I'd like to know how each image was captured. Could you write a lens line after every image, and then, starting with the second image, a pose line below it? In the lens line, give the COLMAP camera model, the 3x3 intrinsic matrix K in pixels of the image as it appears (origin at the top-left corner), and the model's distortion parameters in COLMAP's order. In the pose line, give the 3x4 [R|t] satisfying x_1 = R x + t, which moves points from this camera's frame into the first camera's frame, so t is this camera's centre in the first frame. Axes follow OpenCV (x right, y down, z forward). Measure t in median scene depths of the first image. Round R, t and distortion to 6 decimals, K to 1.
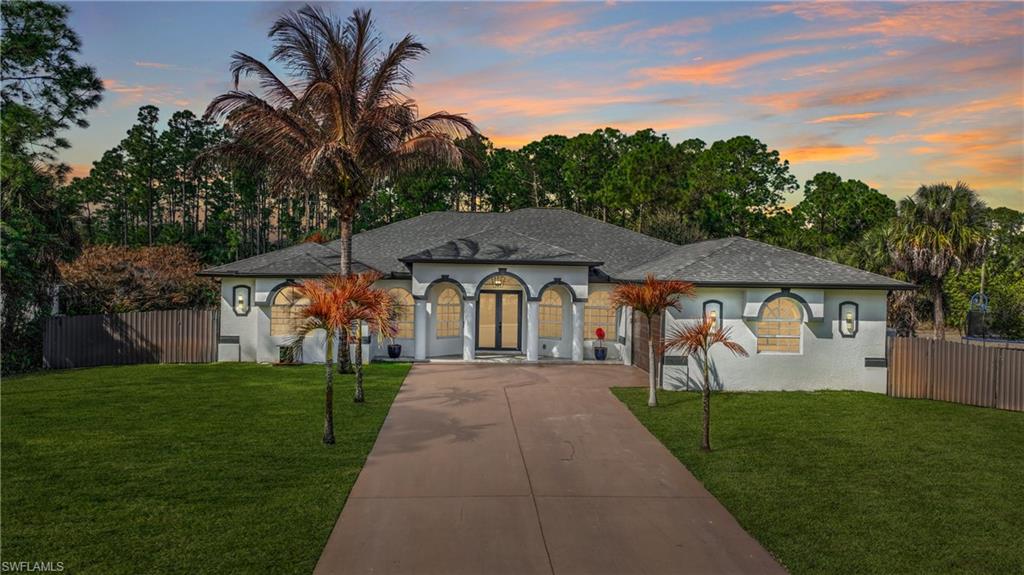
lens RADIAL K [[722.9, 0, 512.0], [0, 722.9, 287.5], [0, 0, 1]] dist [0.007025, 0.001050]
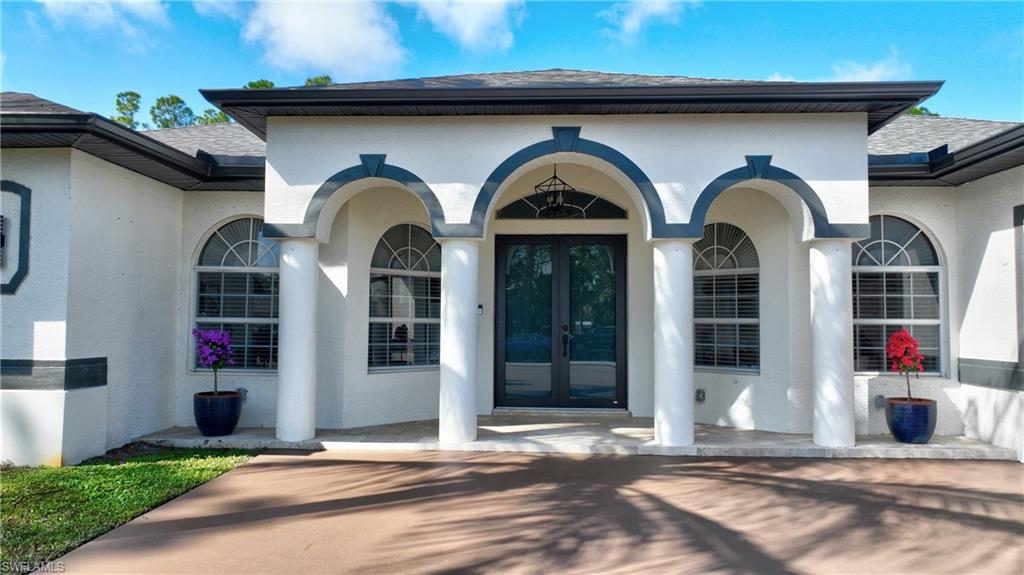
lens RADIAL K [[722.9, 0, 512.0], [0, 722.9, 287.5], [0, 0, 1]] dist [0.007025, 0.001050]
pose [[0.995066, -0.016353, -0.097858, -0.007281], [0.010338, 0.998044, -0.061657, 0.055931], [0.098675, 0.060341, 0.993289, 0.711171]]
